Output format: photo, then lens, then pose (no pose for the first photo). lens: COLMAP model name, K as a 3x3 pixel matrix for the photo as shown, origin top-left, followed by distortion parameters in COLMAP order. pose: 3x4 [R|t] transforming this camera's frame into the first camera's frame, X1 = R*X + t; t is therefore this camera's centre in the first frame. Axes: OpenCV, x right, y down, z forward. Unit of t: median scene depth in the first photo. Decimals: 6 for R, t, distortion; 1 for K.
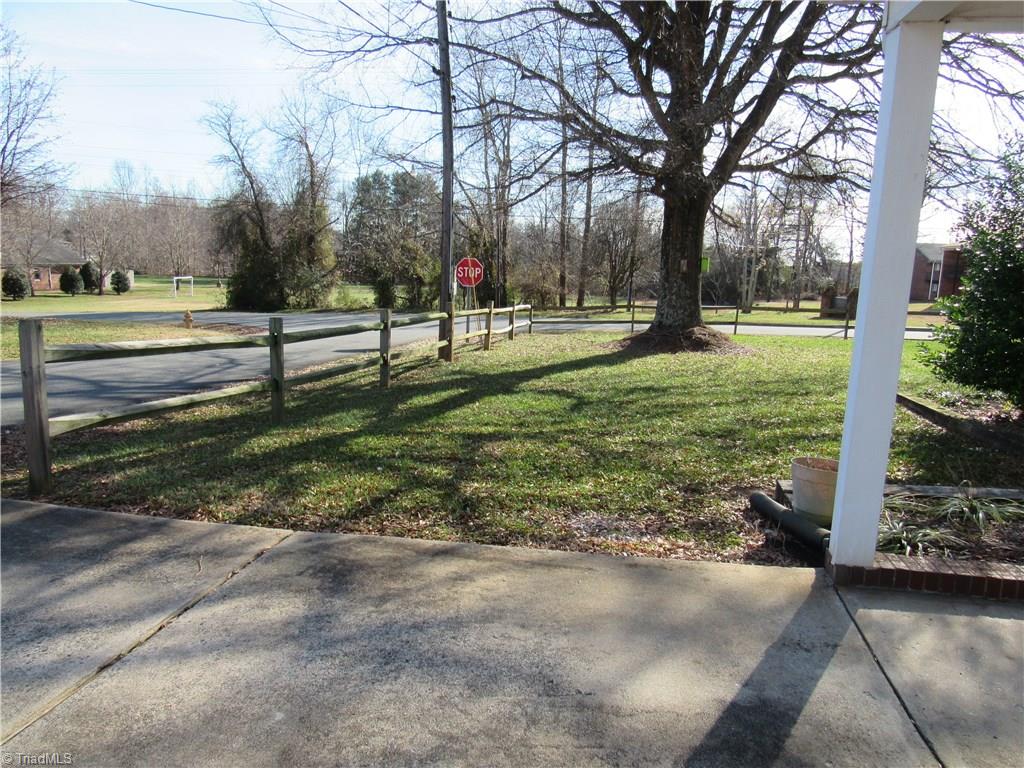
lens RADIAL K [[729.9, 0, 513.6], [0, 729.9, 384.2], [0, 0, 1]] dist [-0.046458, 0.014294]
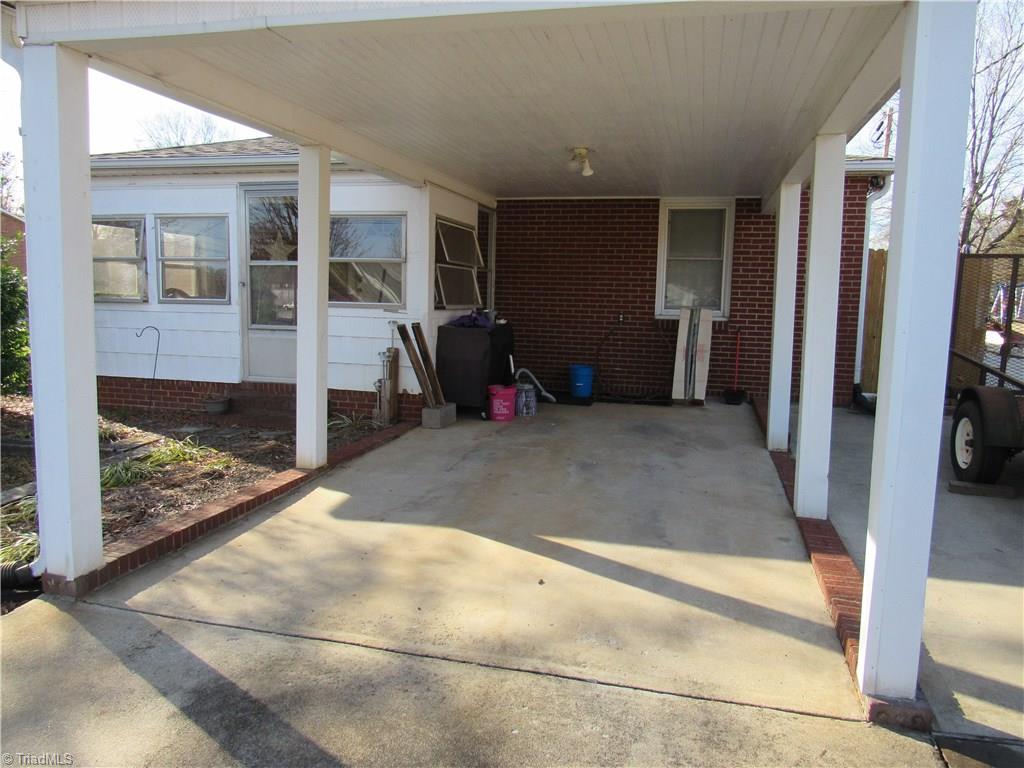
lens RADIAL K [[729.9, 0, 514.1], [0, 729.9, 382.4], [0, 0, 1]] dist [-0.046458, 0.014294]
pose [[0.056948, -0.151849, 0.986762, -0.526483], [0.139612, 0.979866, 0.142730, -0.084571], [-0.988567, 0.129635, 0.077001, 0.330453]]
